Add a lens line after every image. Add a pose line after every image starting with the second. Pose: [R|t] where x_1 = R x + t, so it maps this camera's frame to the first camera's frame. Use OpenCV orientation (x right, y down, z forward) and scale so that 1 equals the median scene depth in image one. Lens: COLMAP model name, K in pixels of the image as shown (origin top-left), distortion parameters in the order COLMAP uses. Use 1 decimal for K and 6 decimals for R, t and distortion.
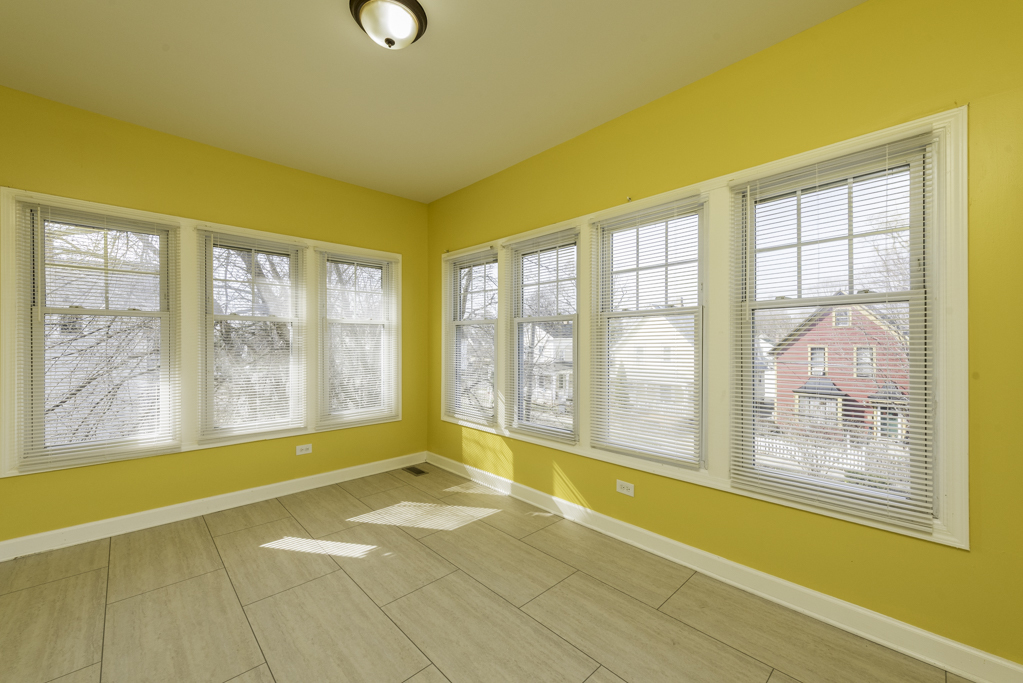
lens RADIAL K [[402.3, 0, 506.6], [0, 402.3, 342.8], [0, 0, 1]] dist [0.002658, -0.000050]
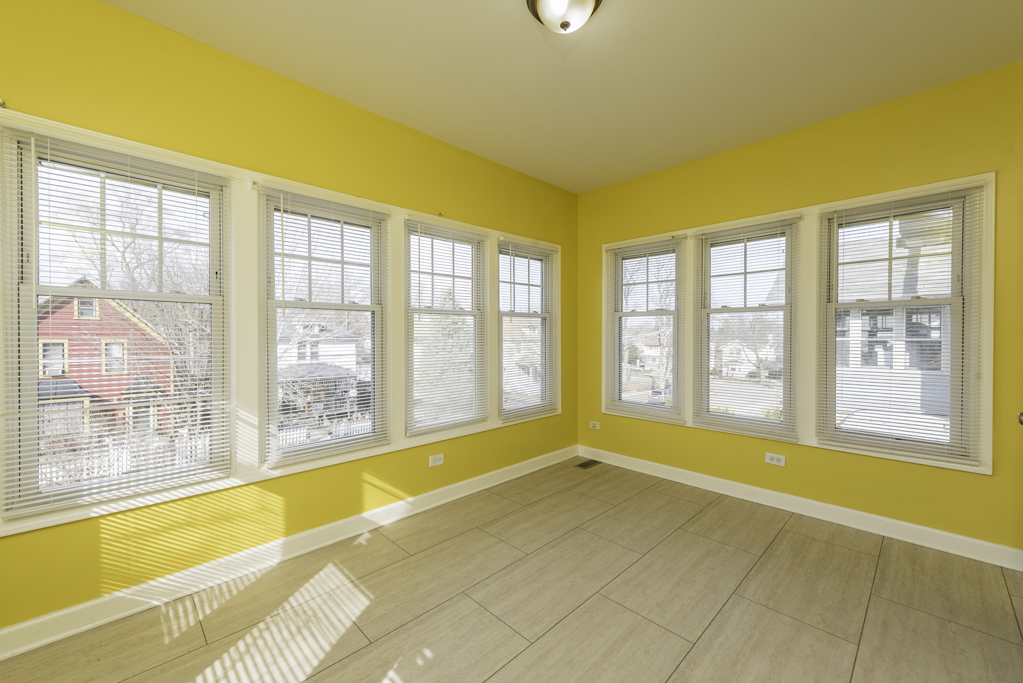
lens RADIAL K [[401.9, 0, 524.1], [0, 401.9, 342.8], [0, 0, 1]] dist [0.002565, 0.000018]
pose [[-0.034058, -0.018022, 0.999257, -0.763918], [0.003196, 0.999830, 0.018141, -0.000626], [-0.999415, 0.003811, -0.033995, 0.685906]]
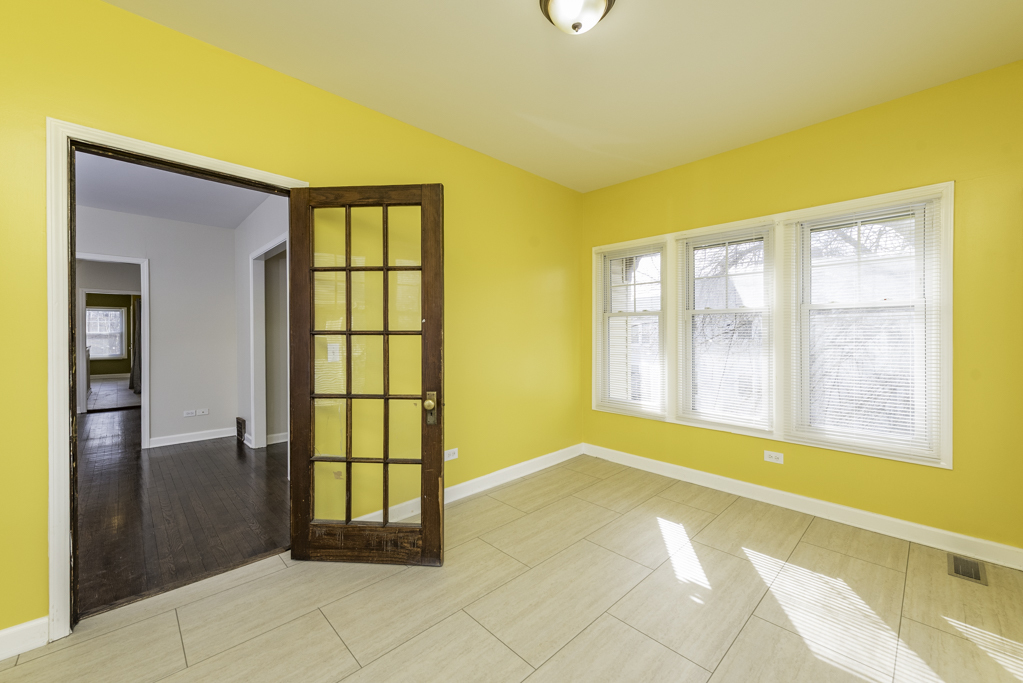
lens RADIAL K [[399.1, 0, 517.8], [0, 399.1, 336.9], [0, 0, 1]] dist [0.001790, 0.000015]
pose [[0.012133, 0.009046, -0.999885, 0.414199], [0.002197, 0.999956, 0.009073, -0.005317], [0.999924, -0.002307, 0.012112, 0.512905]]
